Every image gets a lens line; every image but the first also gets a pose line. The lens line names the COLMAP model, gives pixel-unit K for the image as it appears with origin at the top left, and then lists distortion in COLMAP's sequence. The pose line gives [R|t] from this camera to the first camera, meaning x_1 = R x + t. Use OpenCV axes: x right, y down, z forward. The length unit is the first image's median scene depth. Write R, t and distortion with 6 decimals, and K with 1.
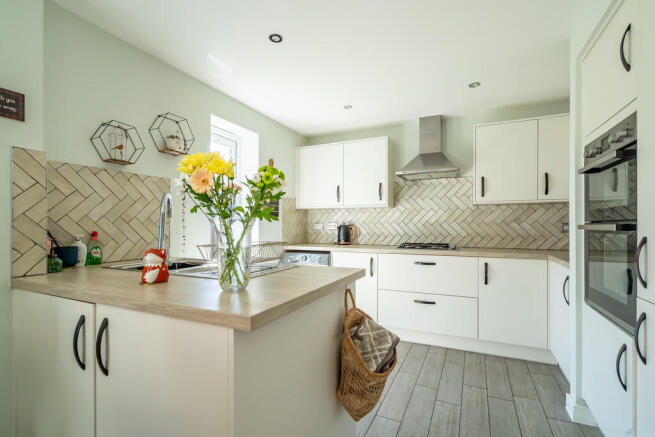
lens RADIAL K [[301.7, 0, 325.4], [0, 301.7, 224.8], [0, 0, 1]] dist [-0.002045, 0.000366]
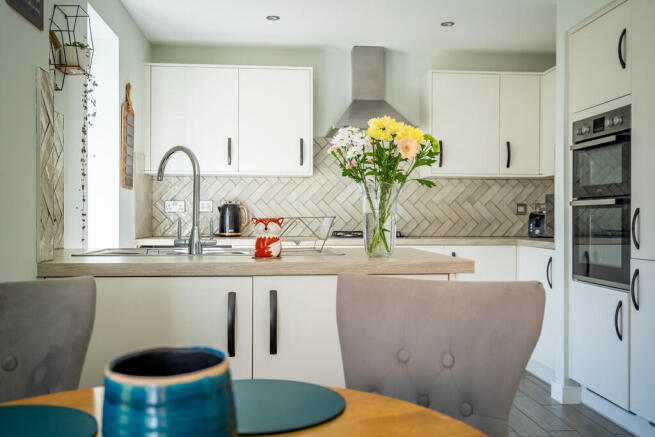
lens RADIAL K [[647.7, 0, 327.2], [0, 647.7, 216.8], [0, 0, 1]] dist [-0.001208, 0.000000]
pose [[0.862904, 0.003606, 0.505356, -0.567104], [-0.004787, 0.999988, 0.001038, 0.032134], [-0.505346, -0.003315, 0.862910, -0.266805]]
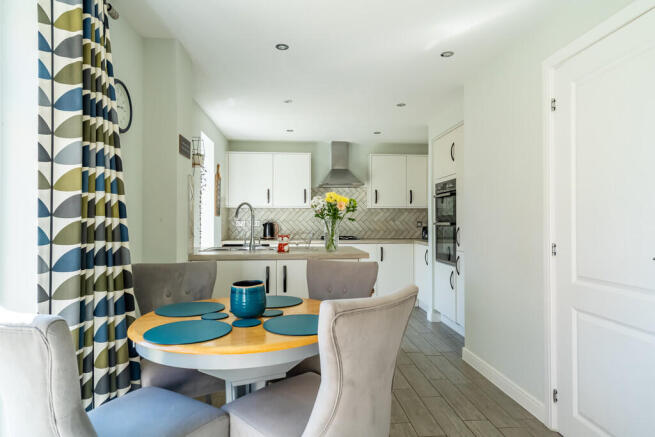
lens RADIAL K [[395.9, 0, 326.6], [0, 395.9, 216.9], [0, 0, 1]] dist [-0.001995, 0.000243]
pose [[0.867322, 0.007912, 0.497685, -0.685091], [-0.001553, 0.999912, -0.013190, -0.001470], [-0.497746, 0.010667, 0.867257, -0.587922]]
